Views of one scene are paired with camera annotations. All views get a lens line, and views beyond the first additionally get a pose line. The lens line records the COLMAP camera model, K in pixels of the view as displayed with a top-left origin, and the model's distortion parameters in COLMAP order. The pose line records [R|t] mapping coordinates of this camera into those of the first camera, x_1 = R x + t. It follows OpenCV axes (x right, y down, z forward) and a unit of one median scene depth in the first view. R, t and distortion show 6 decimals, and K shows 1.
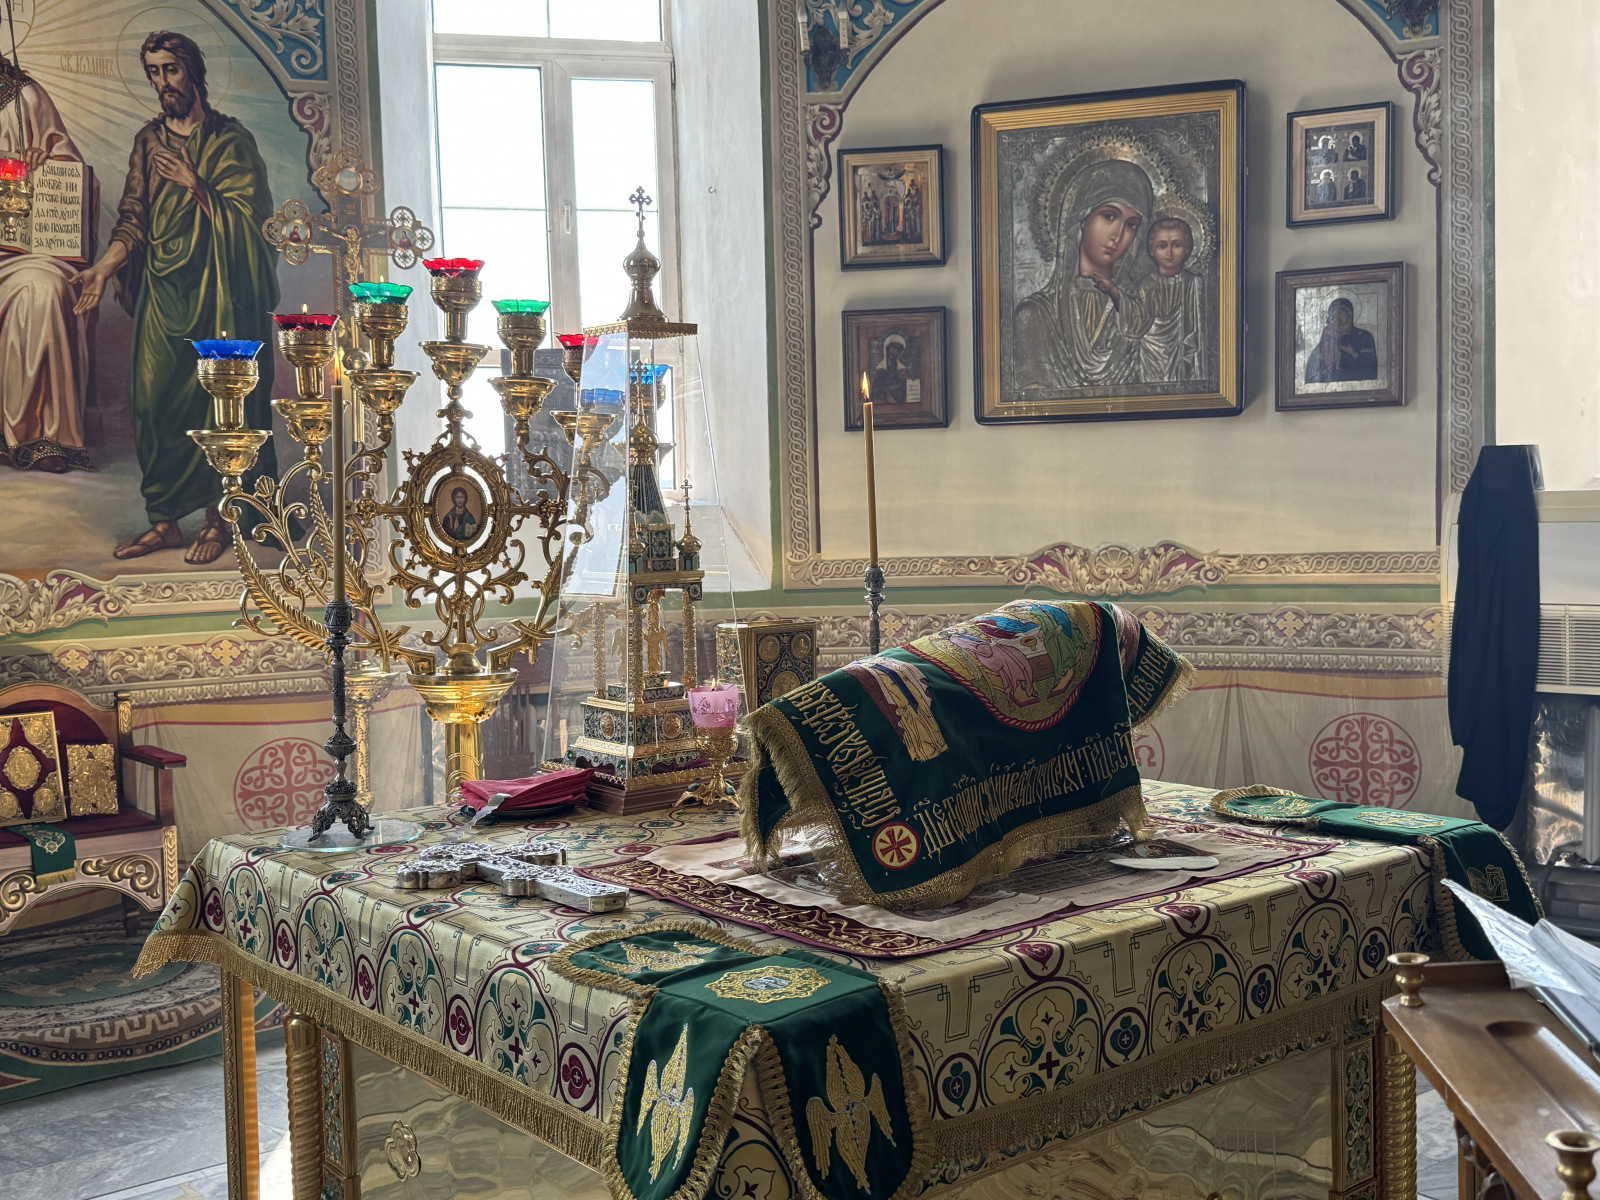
lens RADIAL K [[1691.9, 0, 800.0], [0, 1691.9, 600.0], [0, 0, 1]] dist [0.191992, -0.411020]
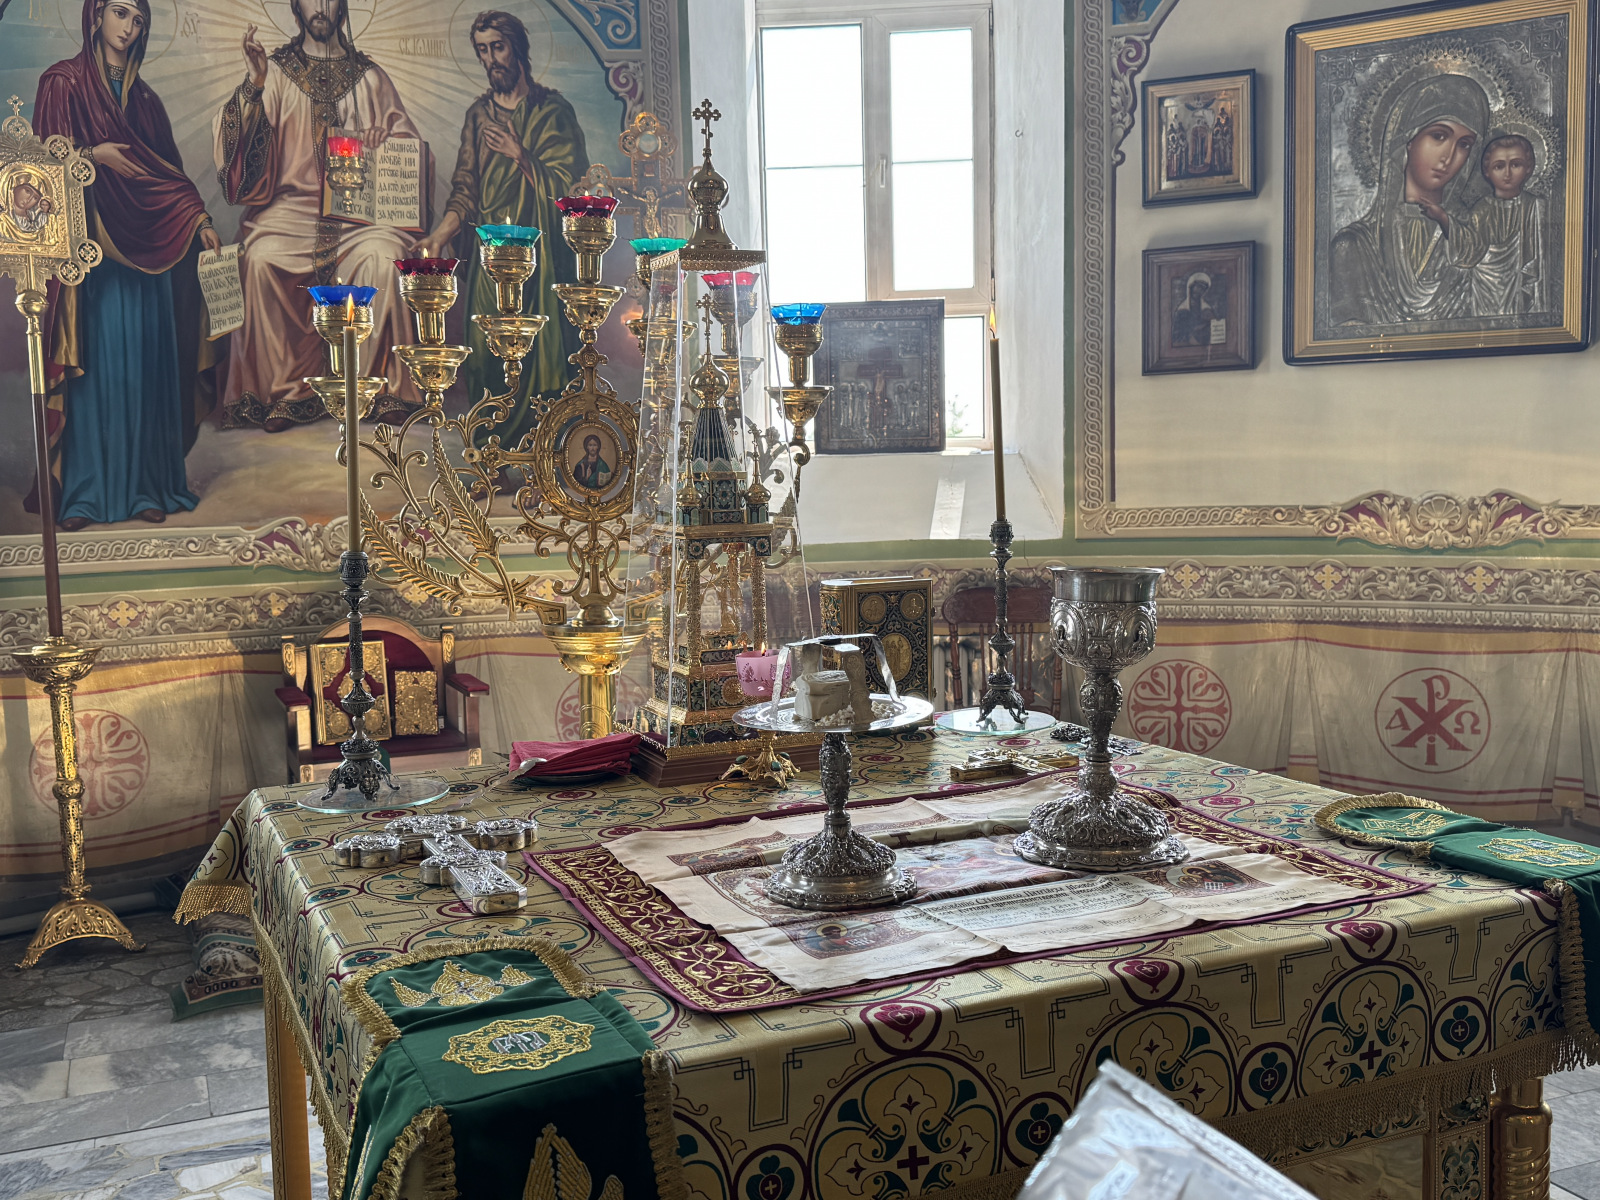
lens RADIAL K [[1554.9, 0, 800.0], [0, 1554.9, 600.0], [0, 0, 1]] dist [0.200085, -0.449669]
pose [[0.965910, 0.022567, -0.257894, 0.077076], [-0.013019, 0.999167, 0.038671, -0.003821], [0.258552, -0.033995, 0.965399, 0.082481]]
